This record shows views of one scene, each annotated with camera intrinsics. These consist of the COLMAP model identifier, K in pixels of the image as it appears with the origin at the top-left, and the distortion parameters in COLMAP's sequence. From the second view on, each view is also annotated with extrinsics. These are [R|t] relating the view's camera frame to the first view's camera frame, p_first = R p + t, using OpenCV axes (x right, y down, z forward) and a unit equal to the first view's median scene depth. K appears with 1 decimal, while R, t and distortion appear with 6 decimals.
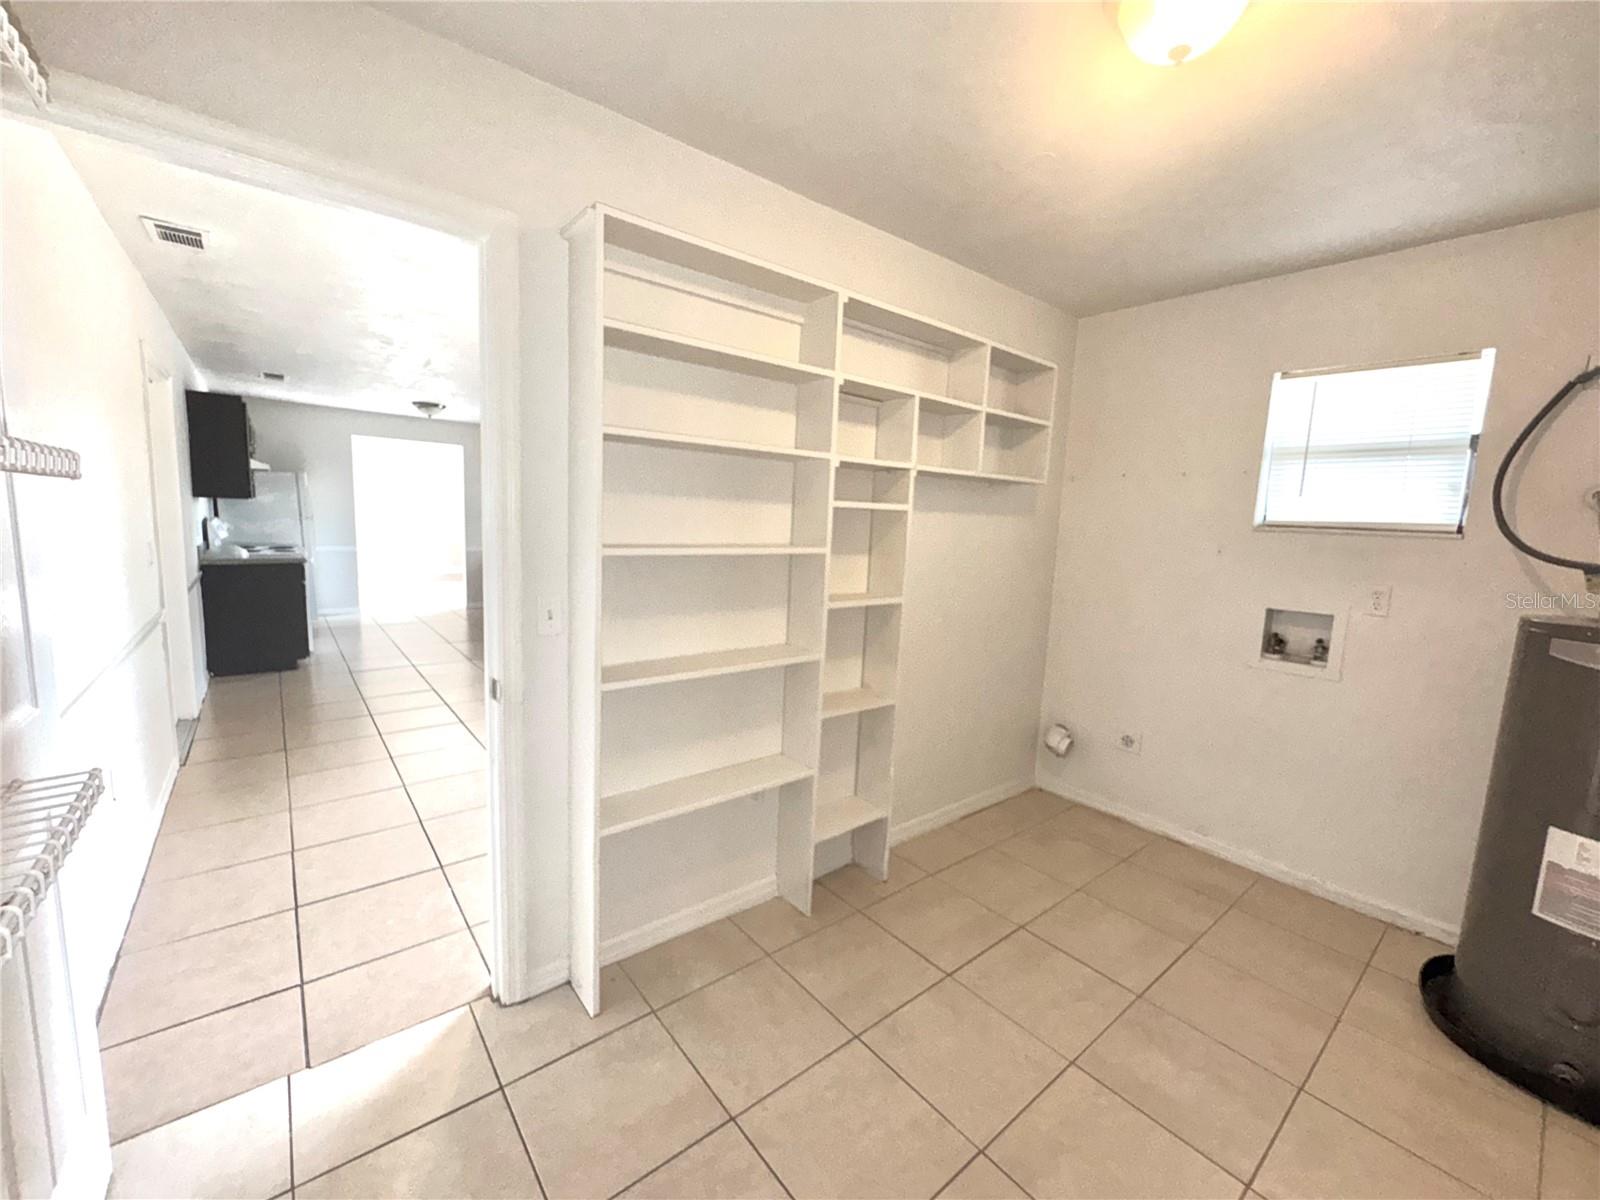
lens RADIAL K [[636.1, 0, 796.1], [0, 636.1, 599.3], [0, 0, 1]] dist [-0.003659, 0.000516]
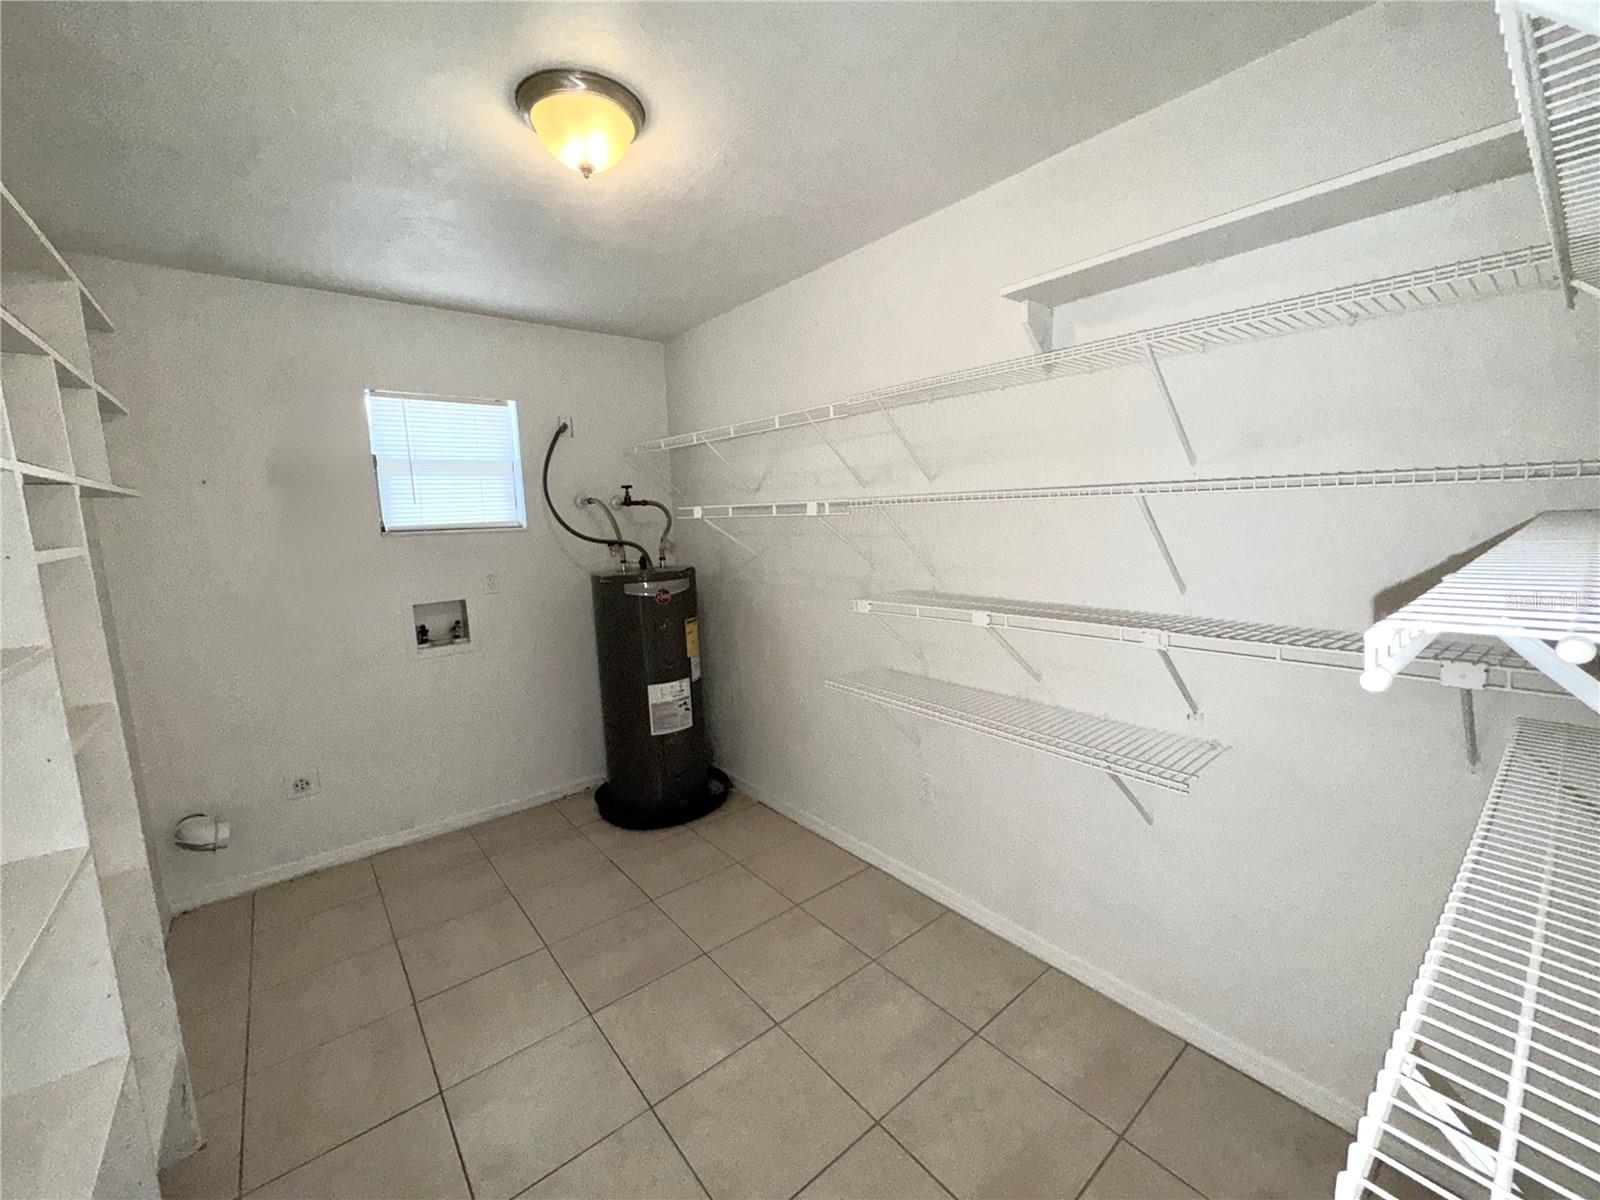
lens RADIAL K [[636.1, 0, 796.1], [0, 636.1, 599.3], [0, 0, 1]] dist [-0.003659, 0.000516]
pose [[0.006625, -0.183093, 0.983073, -0.351372], [0.162637, 0.970203, 0.179600, -0.088964], [-0.986664, 0.158694, 0.036205, 0.307081]]
